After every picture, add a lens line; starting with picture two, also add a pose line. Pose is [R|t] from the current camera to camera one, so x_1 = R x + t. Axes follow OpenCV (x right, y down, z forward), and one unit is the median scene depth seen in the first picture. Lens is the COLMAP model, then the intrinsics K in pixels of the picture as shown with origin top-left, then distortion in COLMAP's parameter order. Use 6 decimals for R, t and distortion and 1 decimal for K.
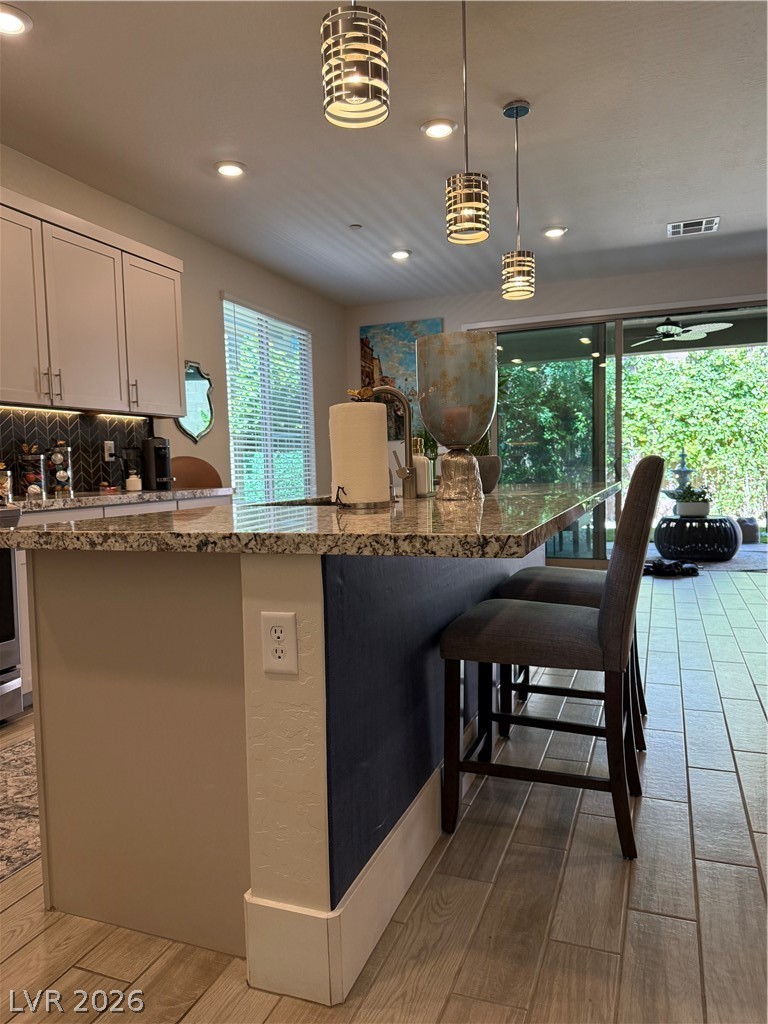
lens RADIAL K [[726.5, 0, 382.4], [0, 726.5, 516.1], [0, 0, 1]] dist [0.103689, -0.166073]
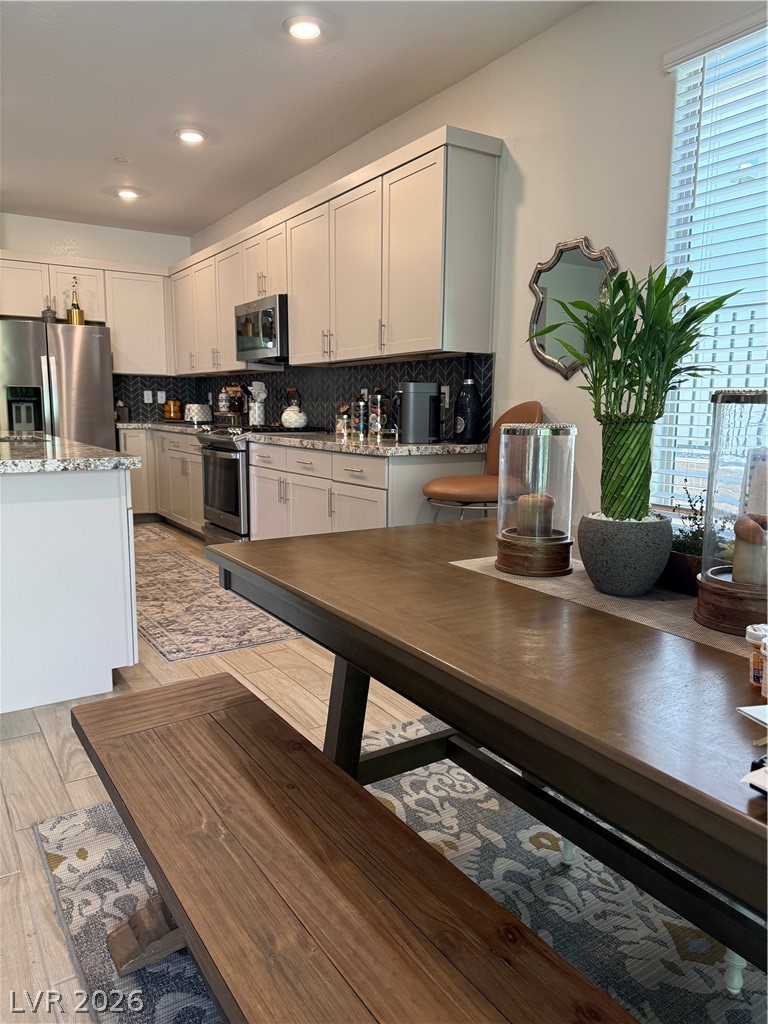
lens RADIAL K [[726.5, 0, 382.4], [0, 726.5, 516.1], [0, 0, 1]] dist [0.103689, -0.166073]
pose [[-0.588068, 0.141052, -0.796417, 0.468605], [-0.051737, 0.976099, 0.211078, -0.152022], [0.807155, 0.165333, -0.566715, 1.709654]]
